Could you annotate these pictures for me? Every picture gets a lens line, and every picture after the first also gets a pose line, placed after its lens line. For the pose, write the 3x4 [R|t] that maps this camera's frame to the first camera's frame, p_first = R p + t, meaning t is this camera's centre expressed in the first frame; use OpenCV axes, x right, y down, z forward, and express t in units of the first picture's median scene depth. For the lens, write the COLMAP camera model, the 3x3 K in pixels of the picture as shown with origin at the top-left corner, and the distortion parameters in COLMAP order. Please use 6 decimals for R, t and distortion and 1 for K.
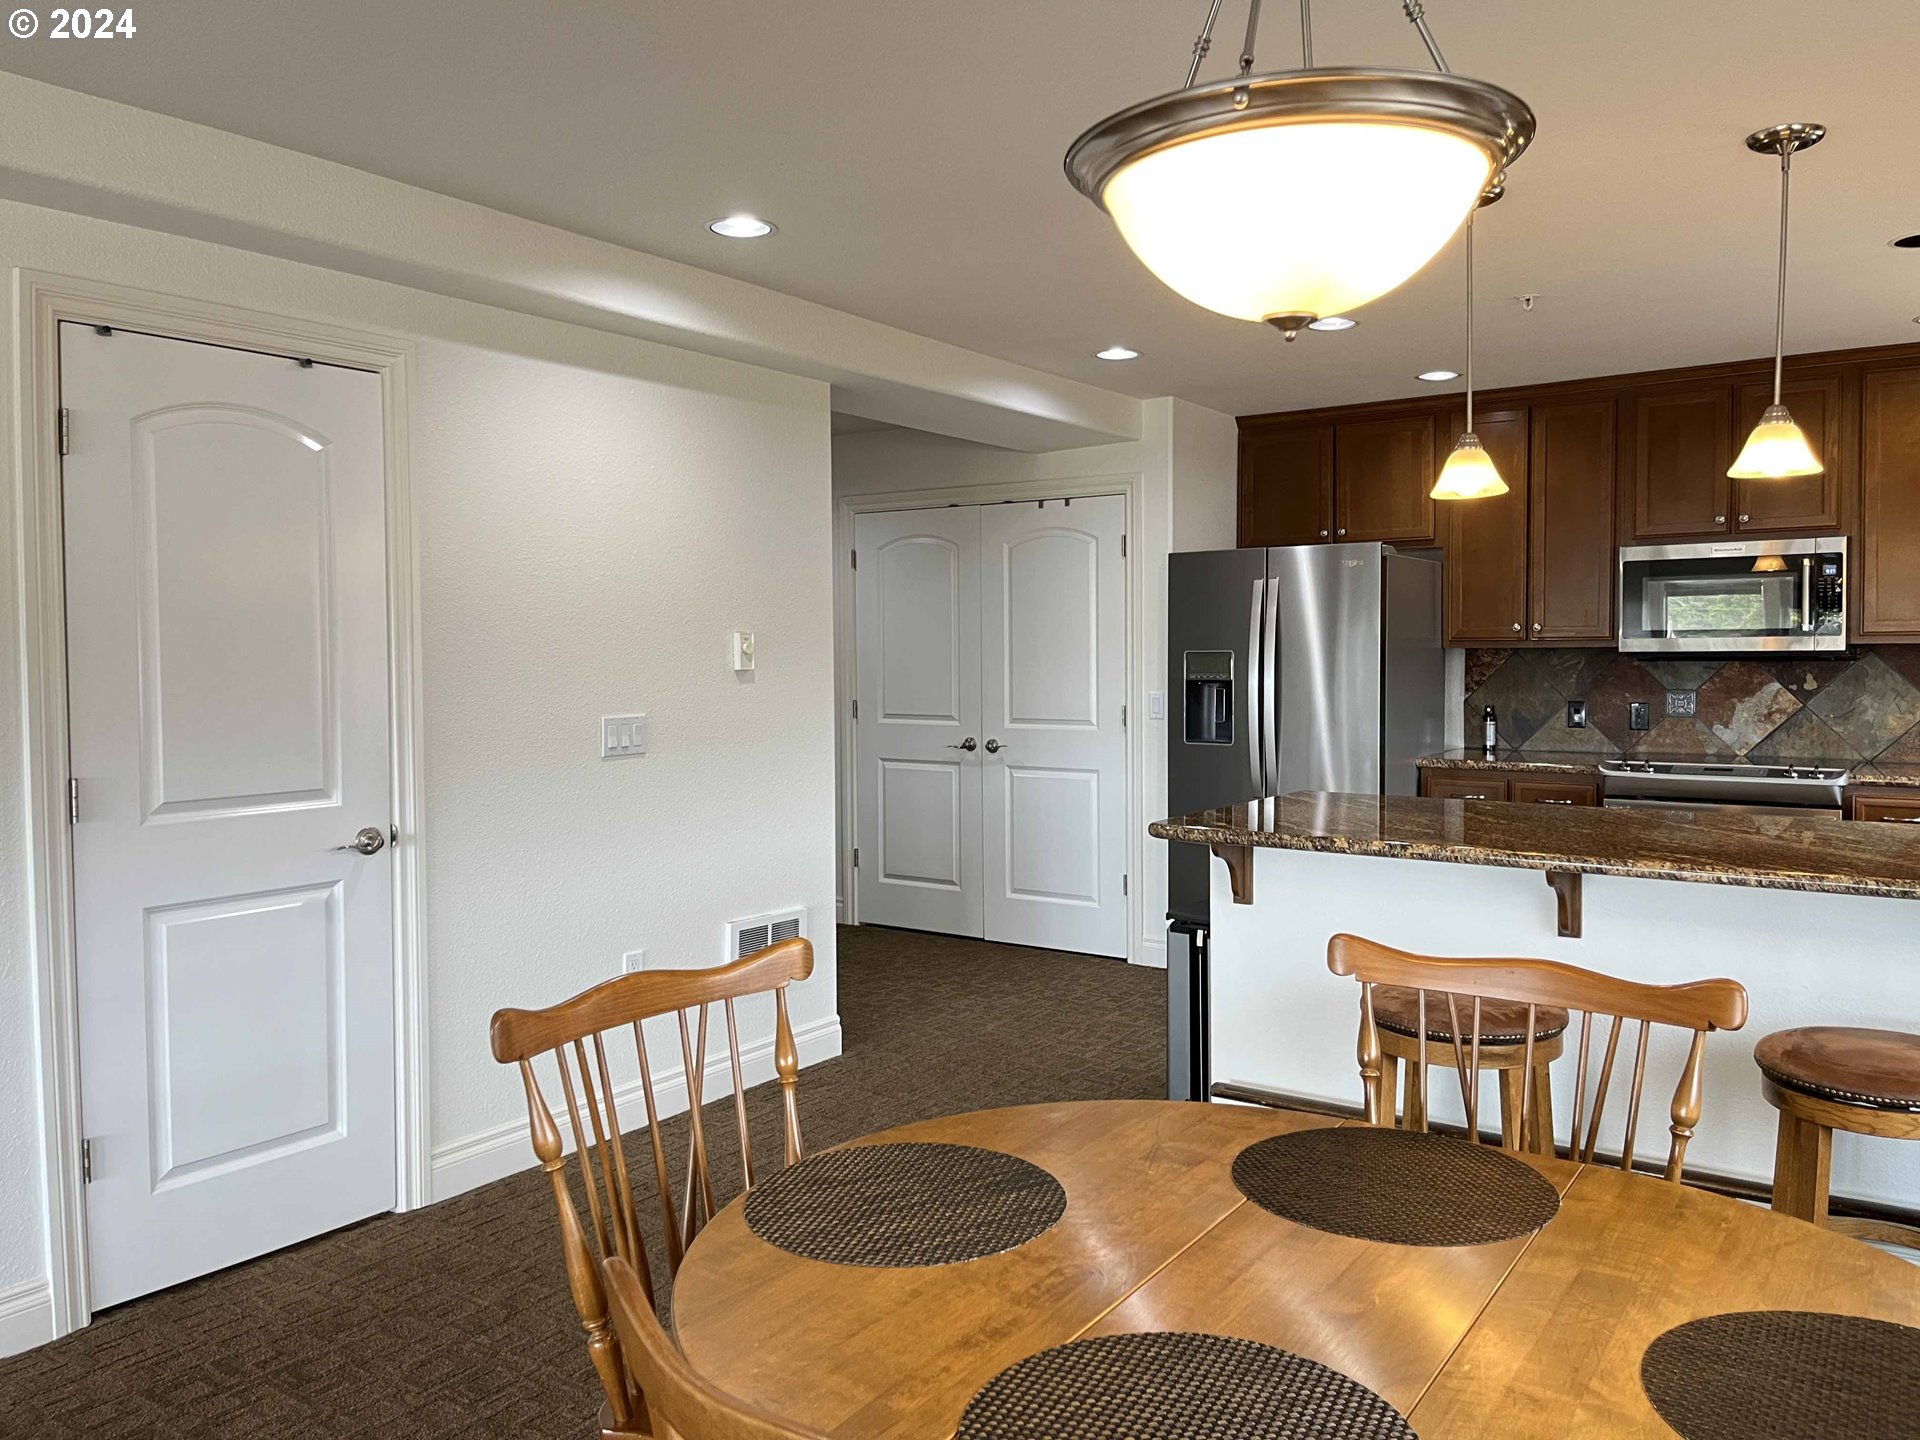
lens RADIAL K [[1427.1, 0, 969.9], [0, 1427.1, 717.0], [0, 0, 1]] dist [0.093645, -0.113764]
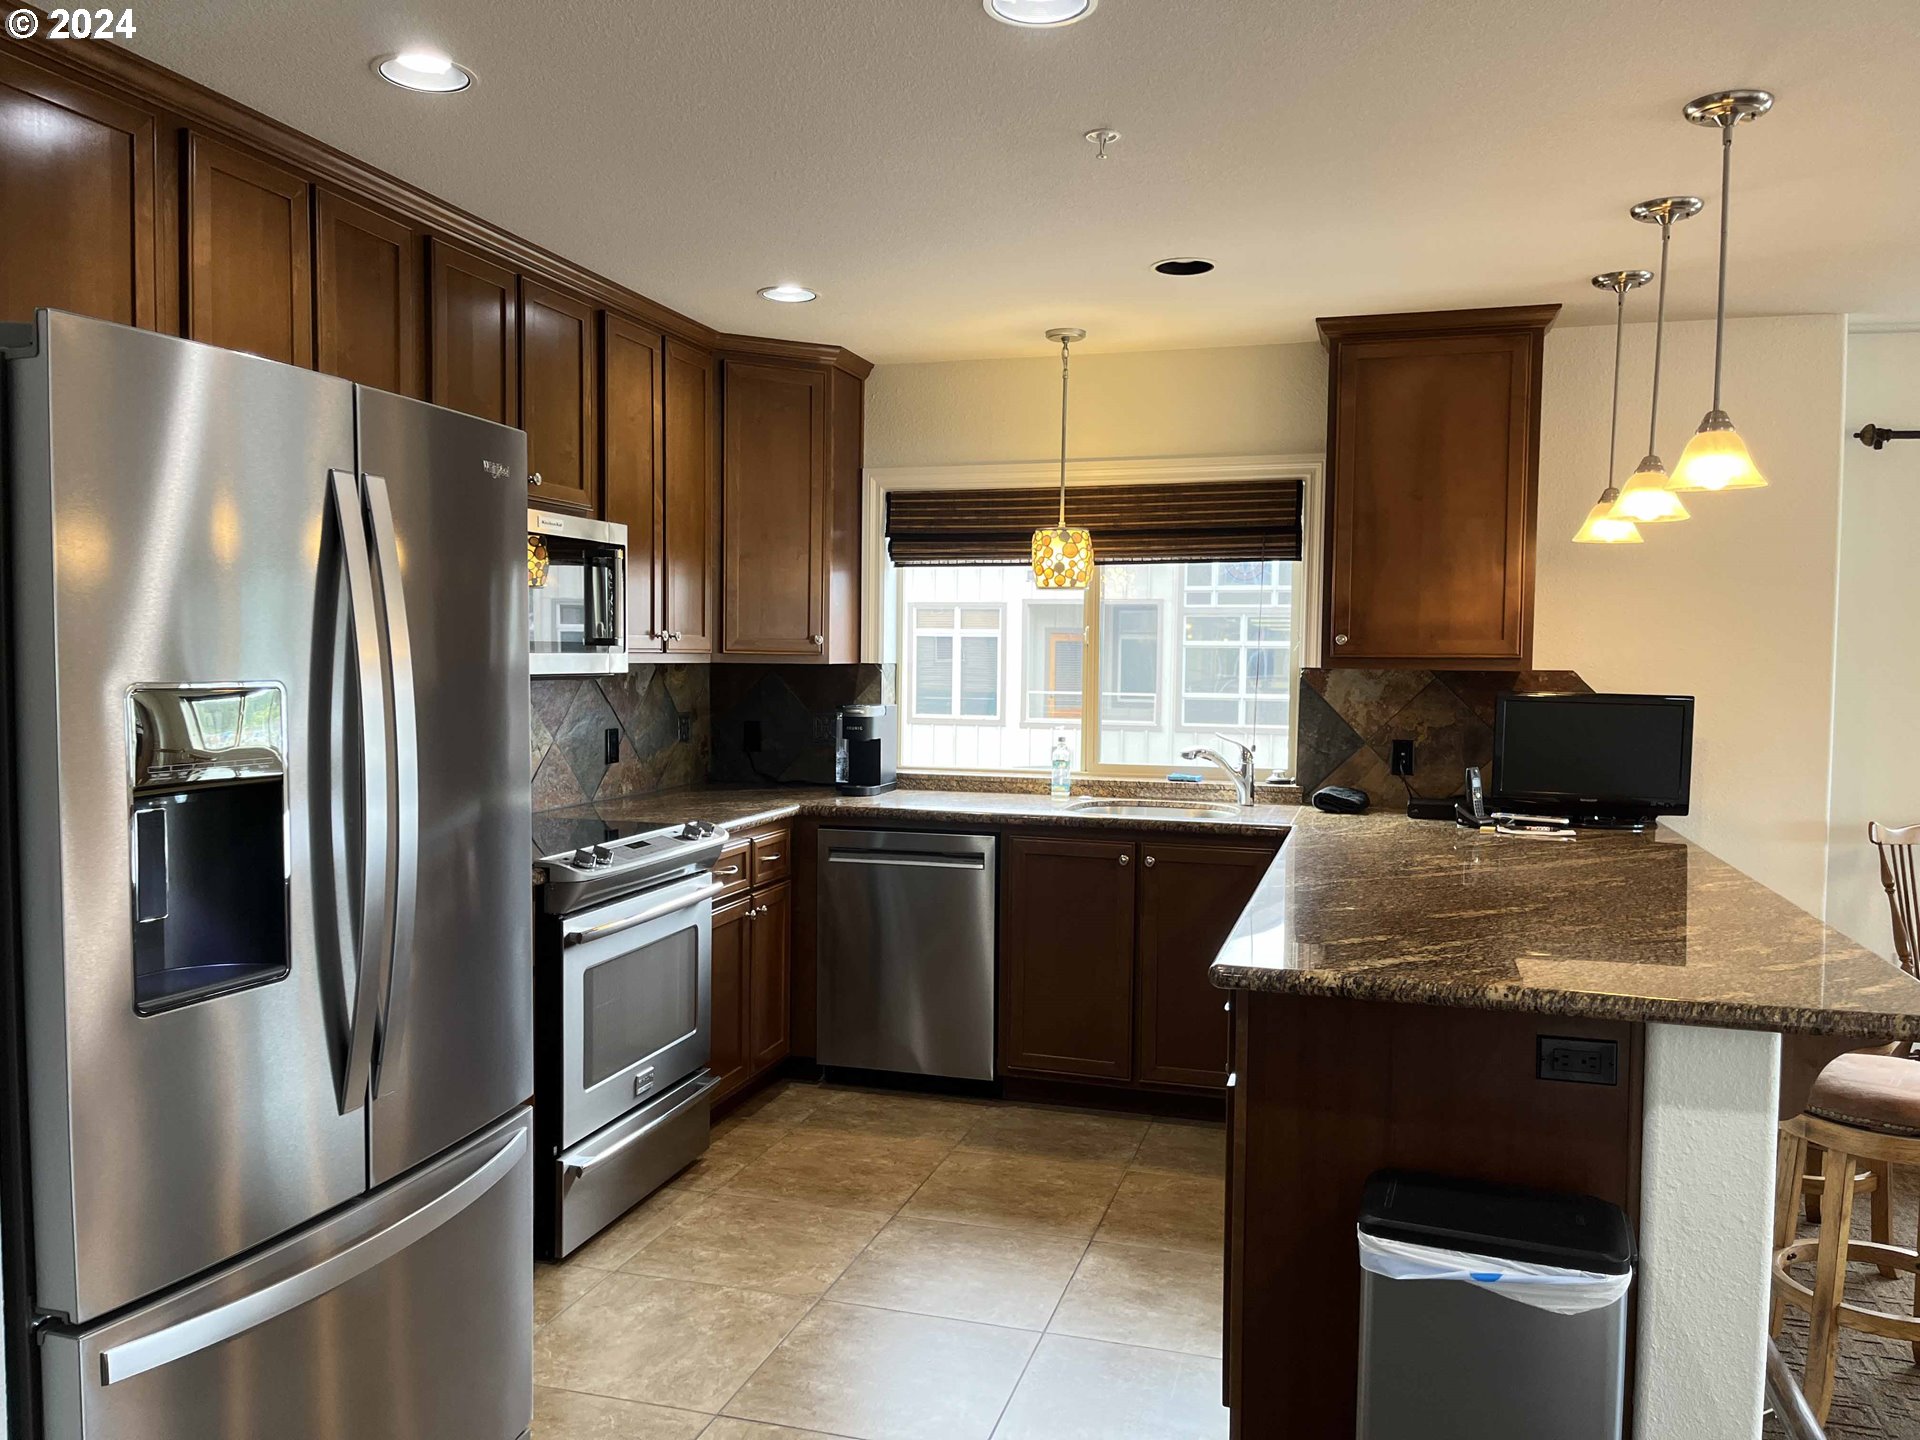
lens RADIAL K [[1436.1, 0, 968.9], [0, 1436.1, 725.2], [0, 0, 1]] dist [0.087562, -0.127005]
pose [[-0.319639, -0.044372, 0.946500, -0.172323], [0.036113, 0.997607, 0.058964, -0.051666], [-0.946851, 0.053028, -0.317272, 0.983615]]
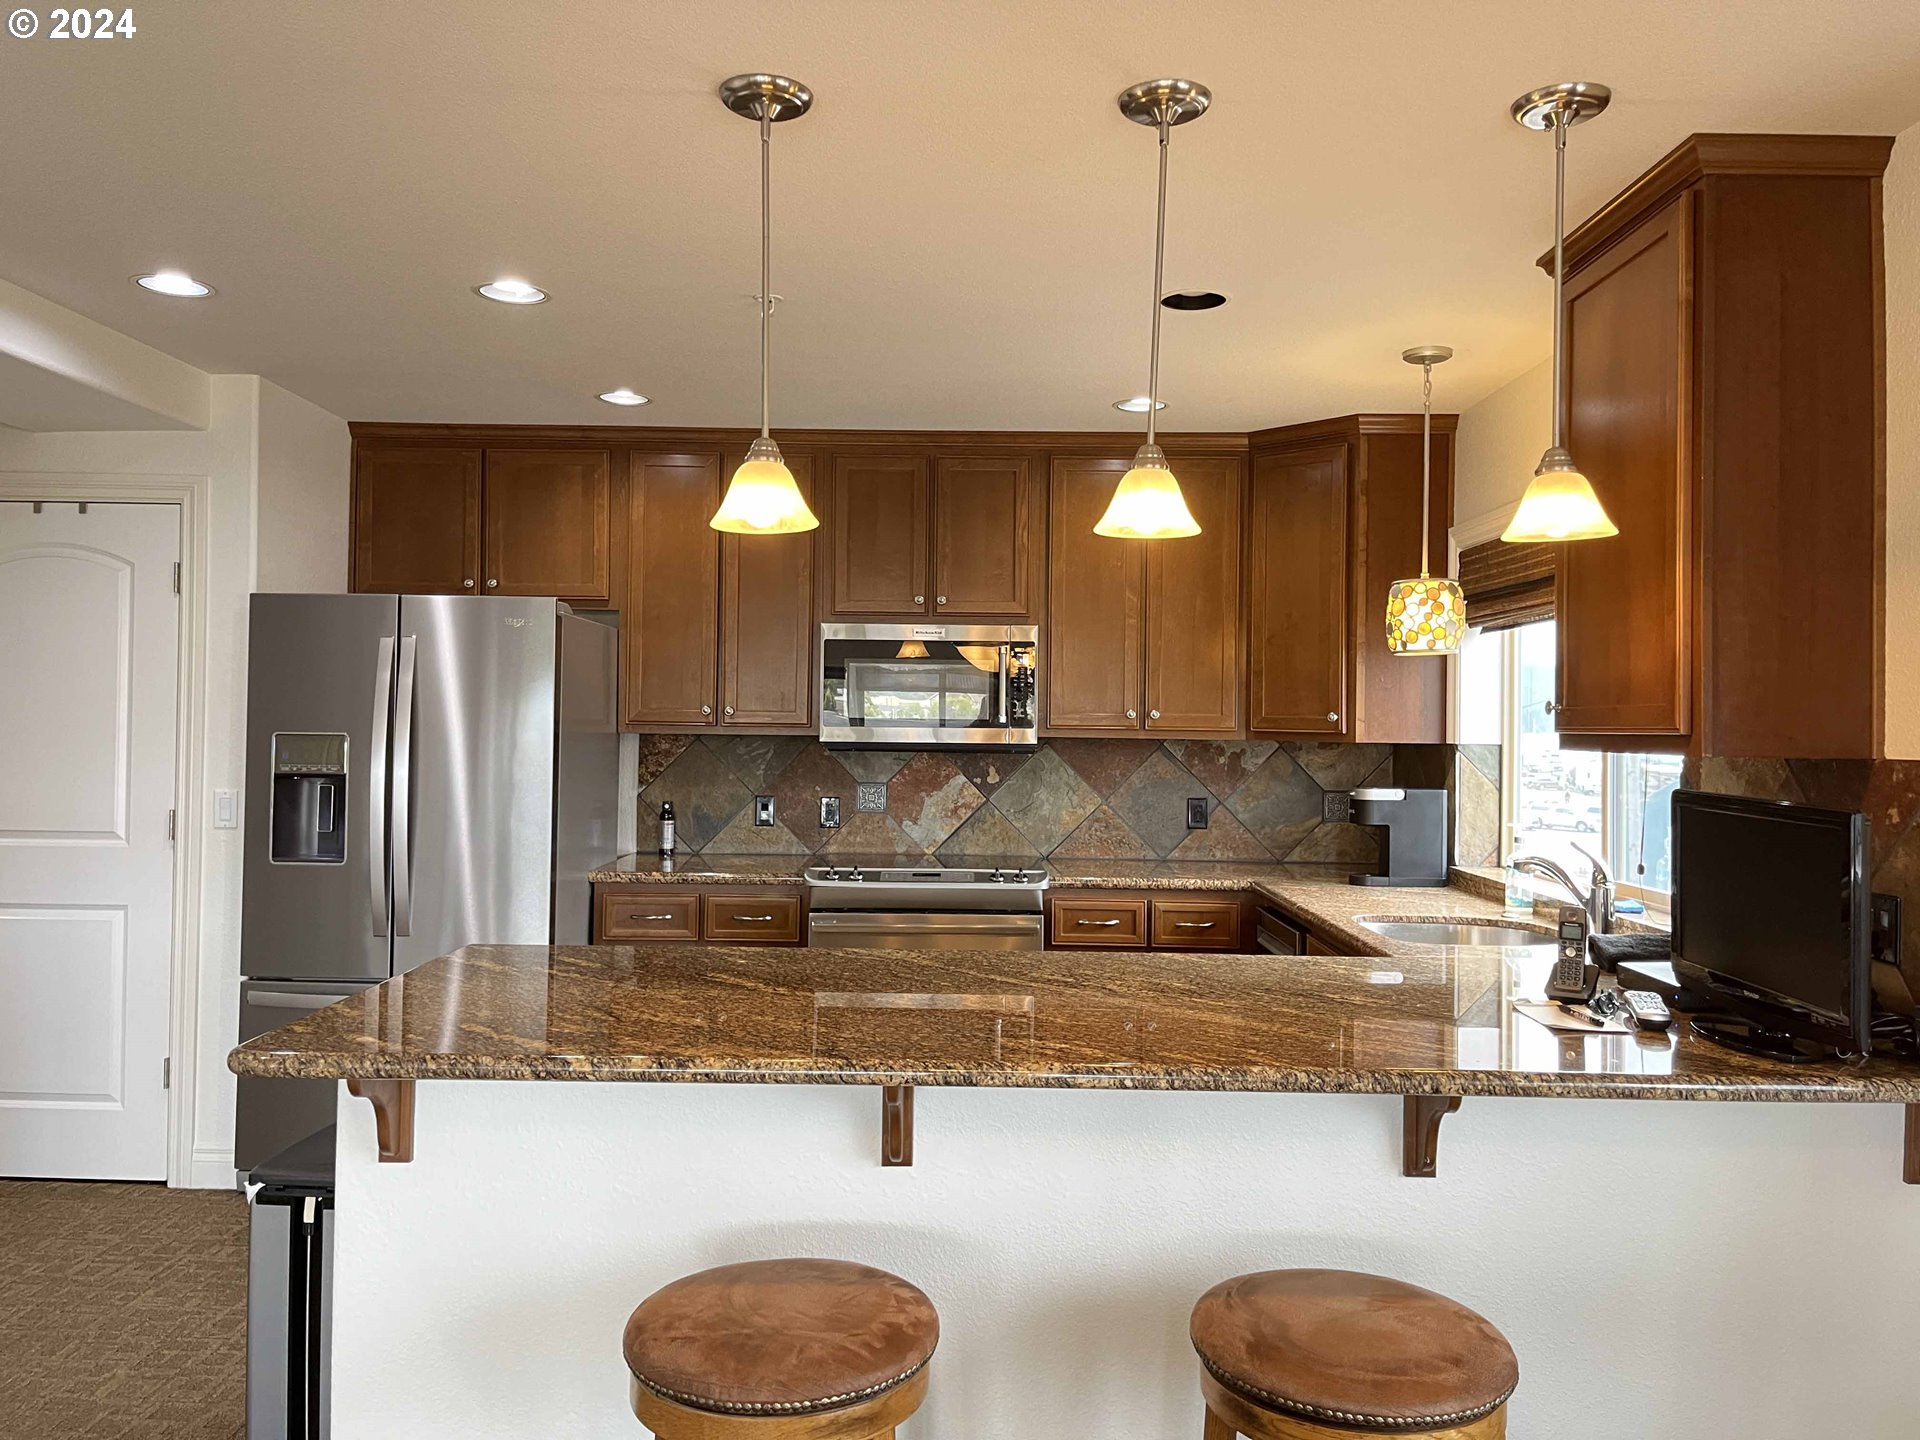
lens RADIAL K [[1448.1, 0, 967.3], [0, 1448.1, 698.6], [0, 0, 1]] dist [0.078679, -0.115313]
pose [[0.819910, 0.026629, 0.571873, 0.018804], [0.008577, 0.998234, -0.058779, -0.018295], [-0.572428, 0.053098, 0.818234, 0.226069]]
